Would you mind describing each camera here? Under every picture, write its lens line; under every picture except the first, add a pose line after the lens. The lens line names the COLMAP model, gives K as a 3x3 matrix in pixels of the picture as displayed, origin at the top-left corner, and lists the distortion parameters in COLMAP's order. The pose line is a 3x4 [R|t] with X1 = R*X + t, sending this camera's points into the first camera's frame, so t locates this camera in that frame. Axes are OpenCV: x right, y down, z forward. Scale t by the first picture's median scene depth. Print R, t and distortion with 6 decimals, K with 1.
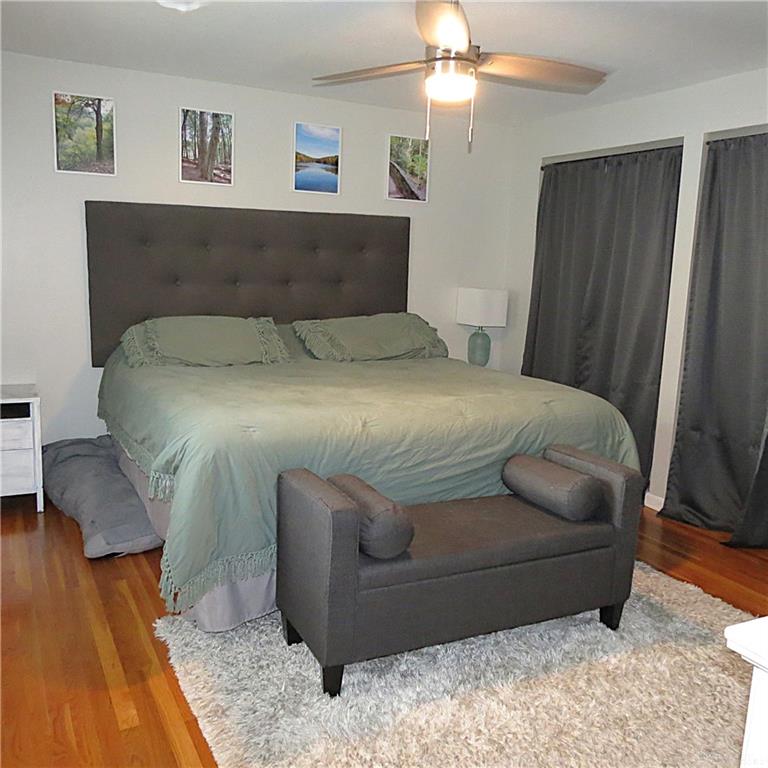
lens RADIAL K [[731.0, 0, 384.0], [0, 731.0, 384.0], [0, 0, 1]] dist [-0.022763, 0.015002]
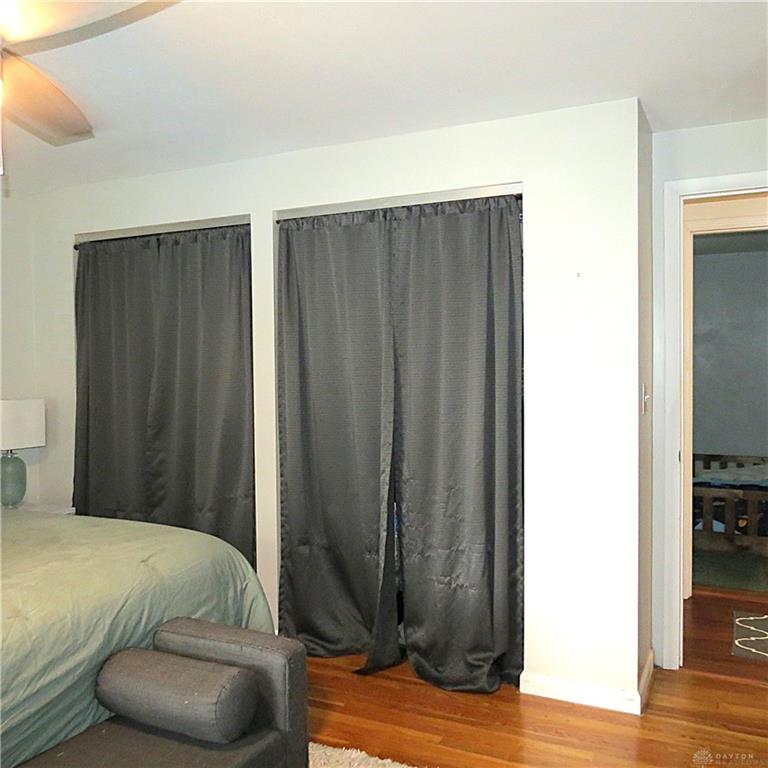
lens RADIAL K [[731.0, 0, 384.0], [0, 731.0, 384.0], [0, 0, 1]] dist [-0.022763, 0.015002]
pose [[0.801637, -0.069594, 0.593746, 0.002002], [0.142161, 0.986901, -0.076261, -0.046471], [-0.580662, 0.145541, 0.801030, 0.230145]]
